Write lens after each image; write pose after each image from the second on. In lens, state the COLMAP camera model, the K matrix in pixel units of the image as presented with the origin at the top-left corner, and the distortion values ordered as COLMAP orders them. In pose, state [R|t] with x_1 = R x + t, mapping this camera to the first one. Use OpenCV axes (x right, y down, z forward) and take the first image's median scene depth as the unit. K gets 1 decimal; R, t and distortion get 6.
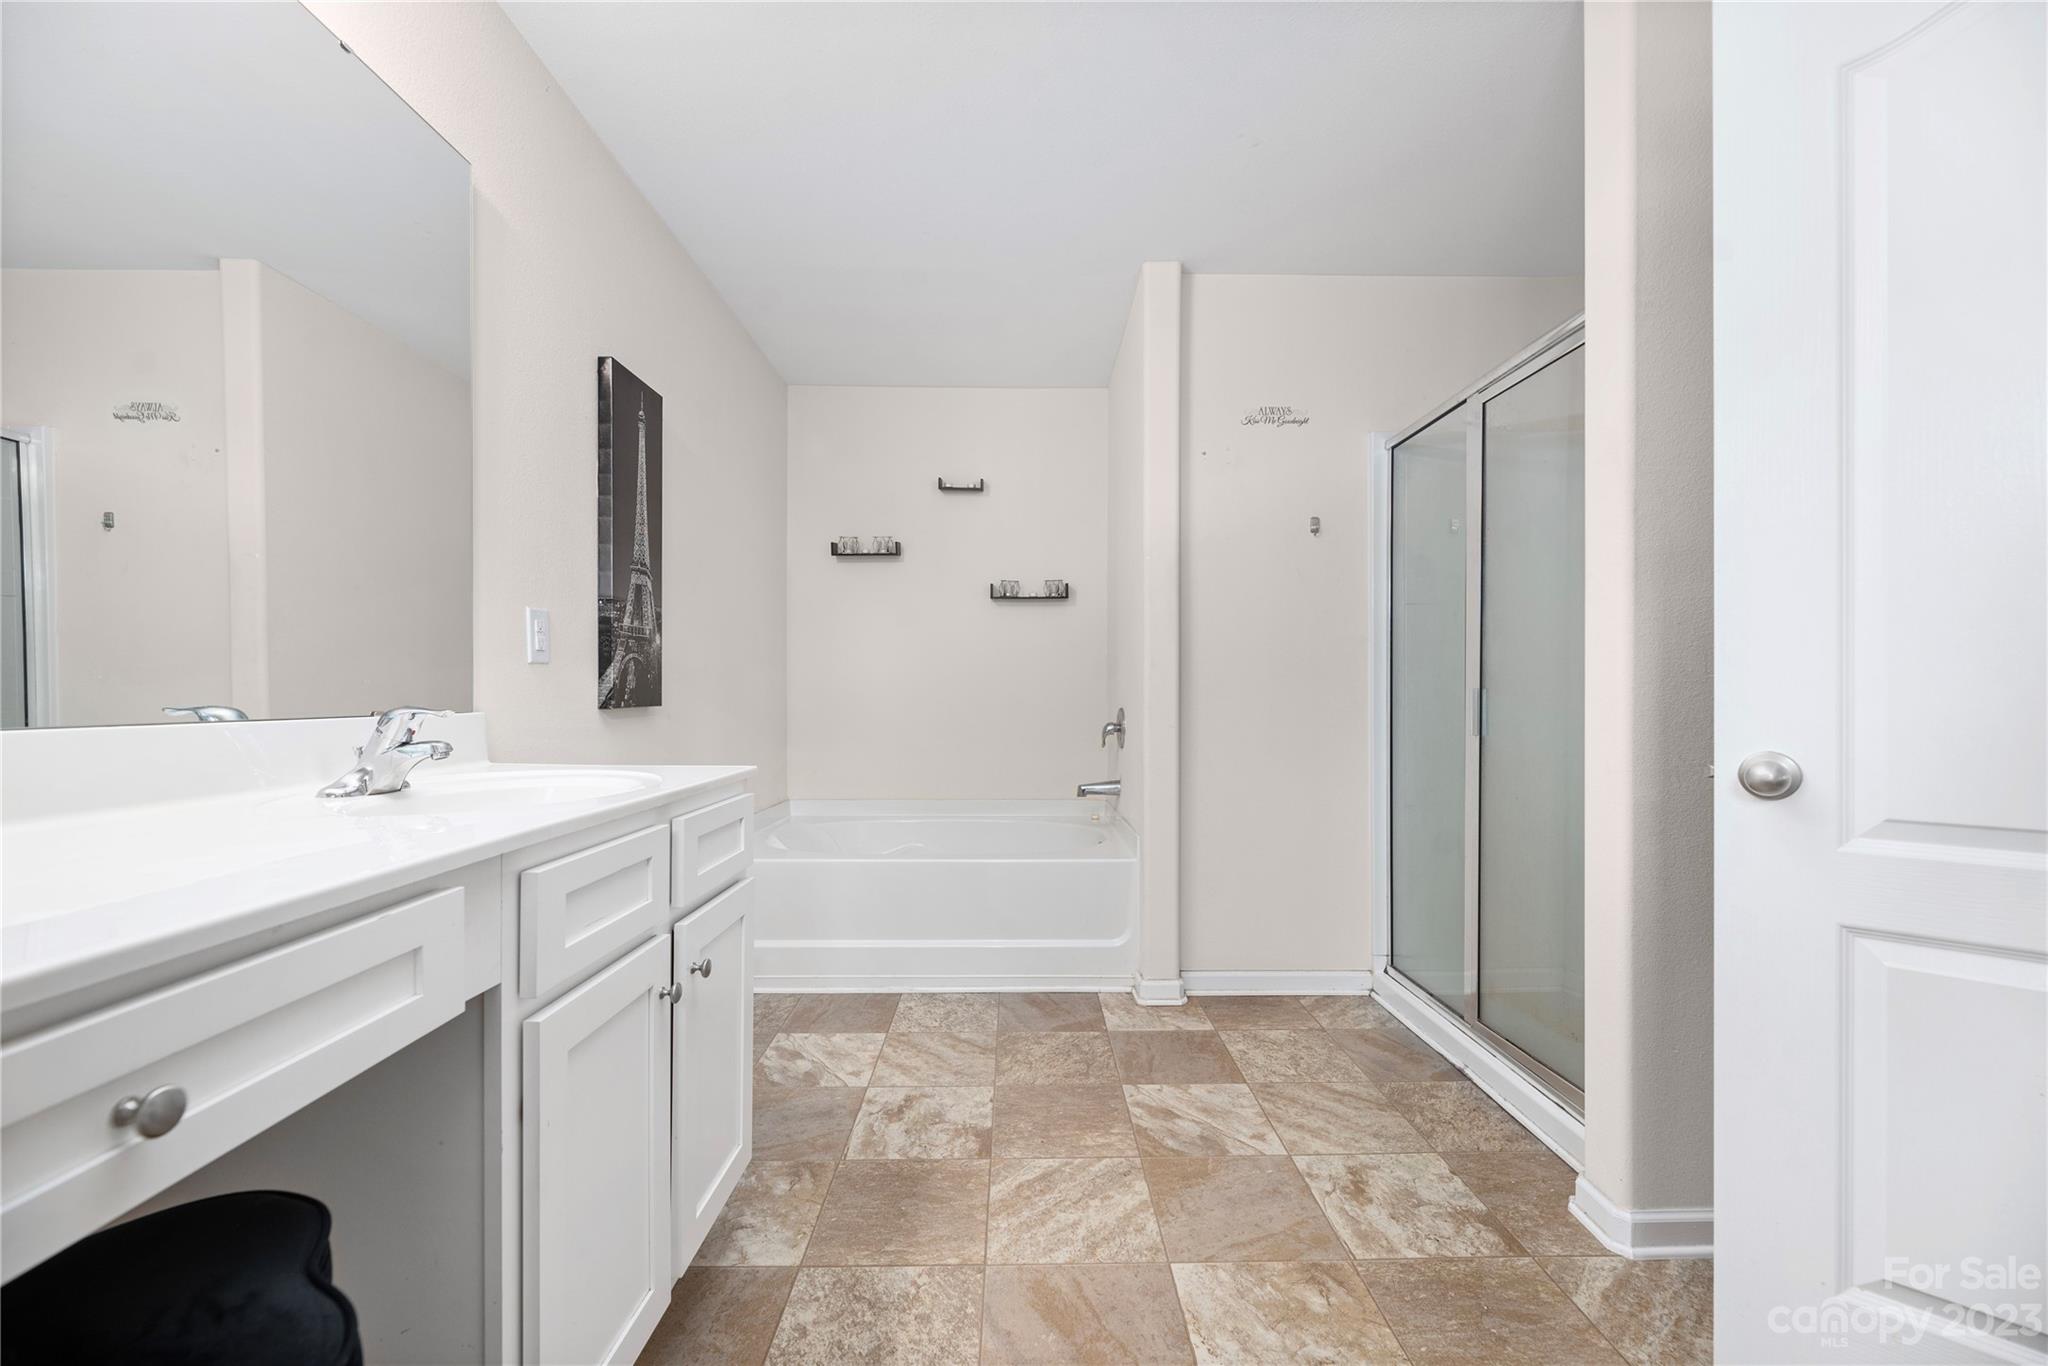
lens RADIAL K [[837.7, 0, 1038.6], [0, 837.7, 689.3], [0, 0, 1]] dist [0.007238, -0.001163]
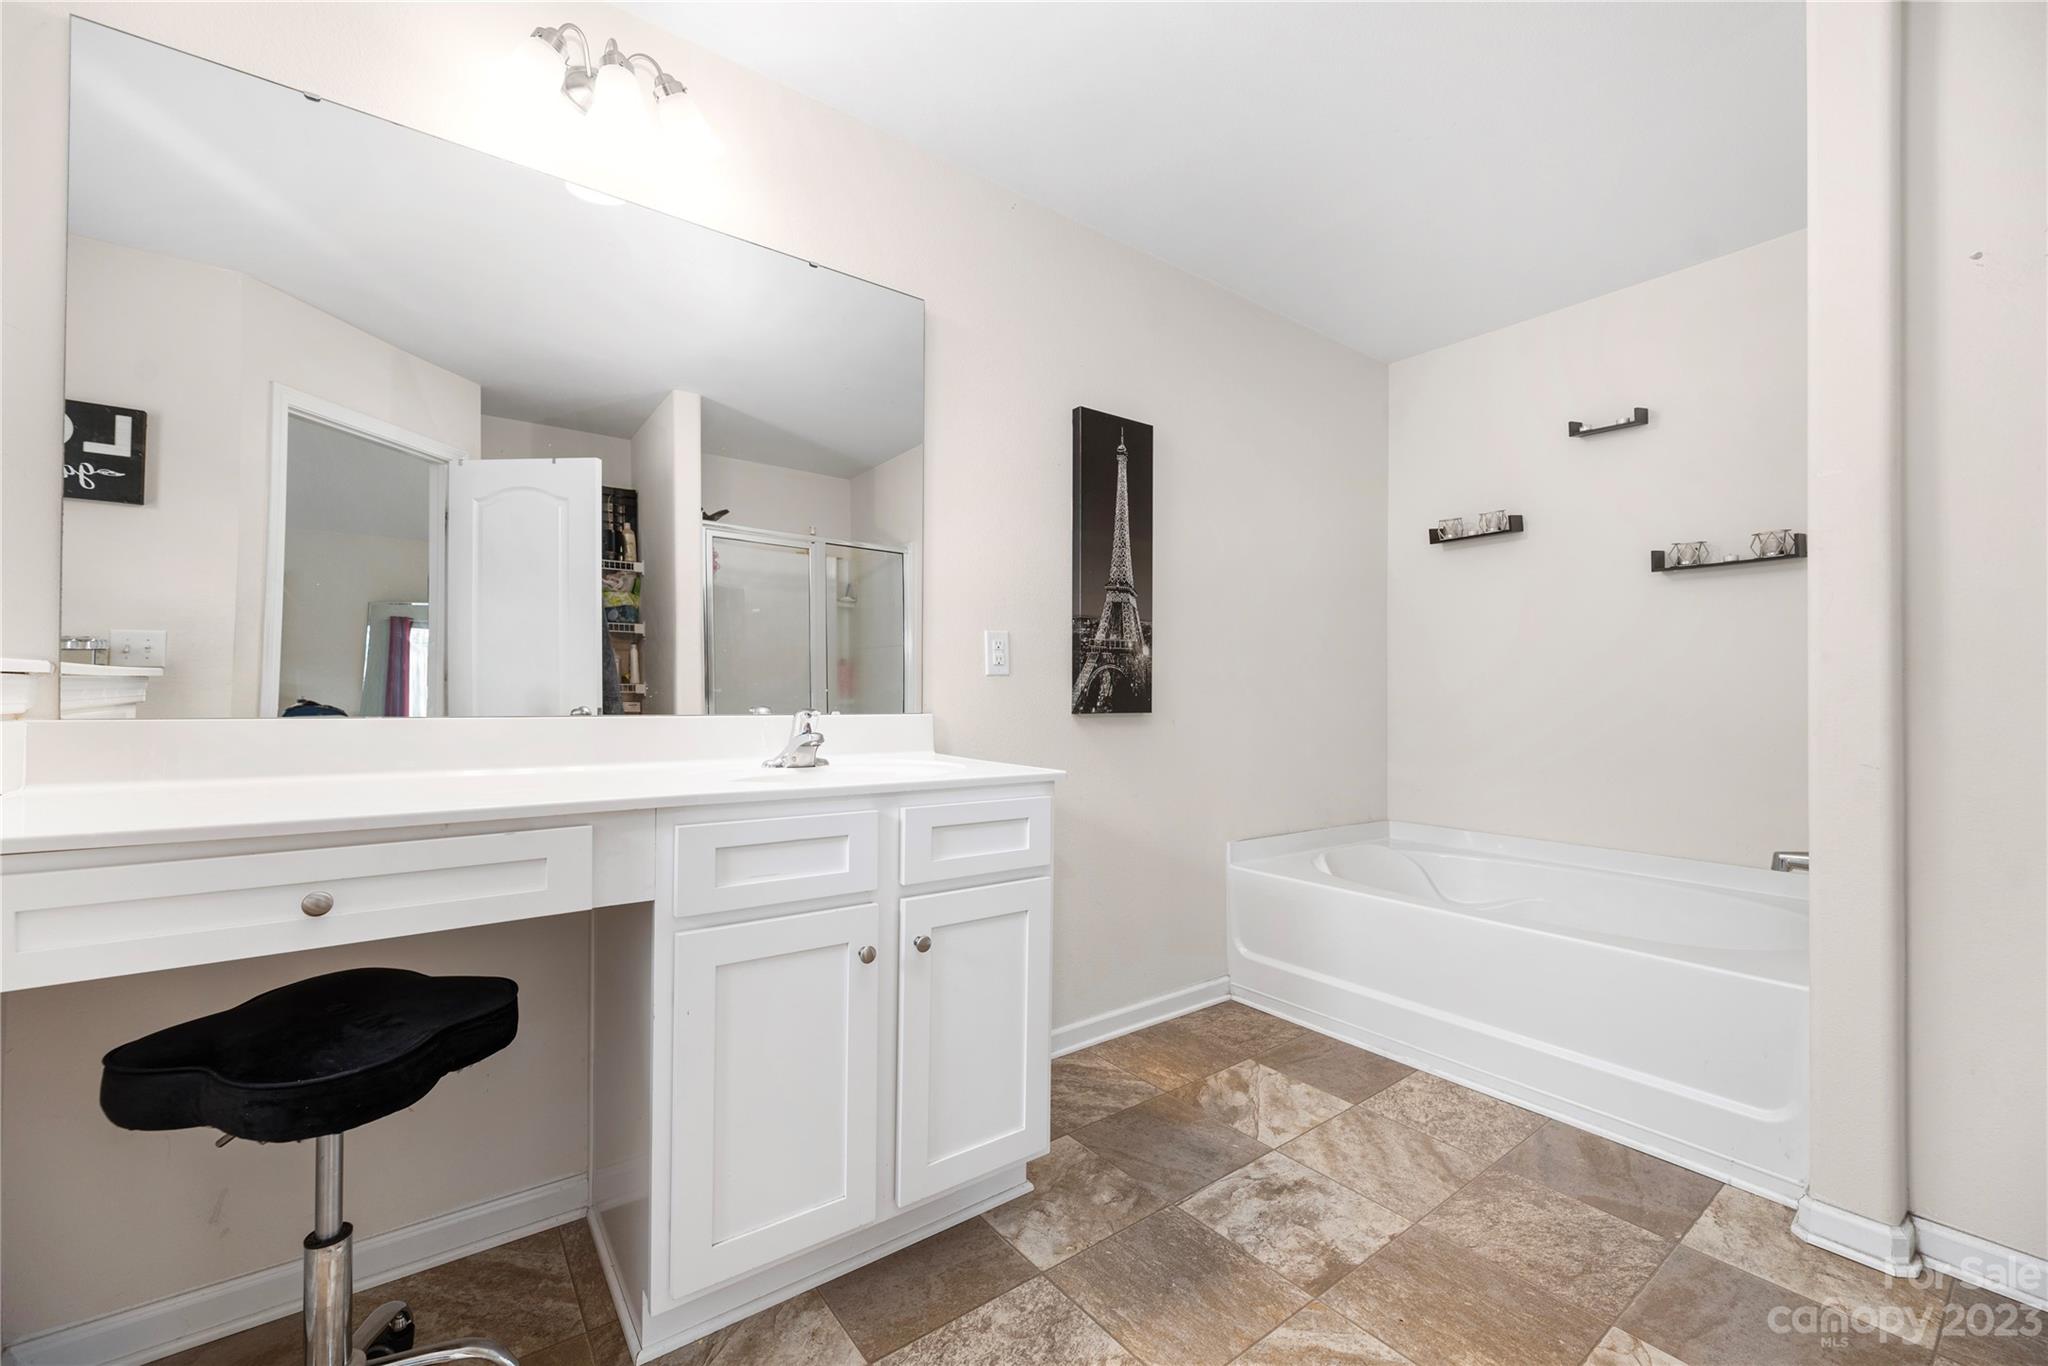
lens RADIAL K [[837.7, 0, 1033.4], [0, 837.7, 685.8], [0, 0, 1]] dist [0.007238, -0.001163]
pose [[0.590208, -0.007581, -0.807215, 0.354965], [-0.003824, 0.999918, -0.012186, -0.000808], [0.807242, 0.010279, 0.590131, 0.266169]]
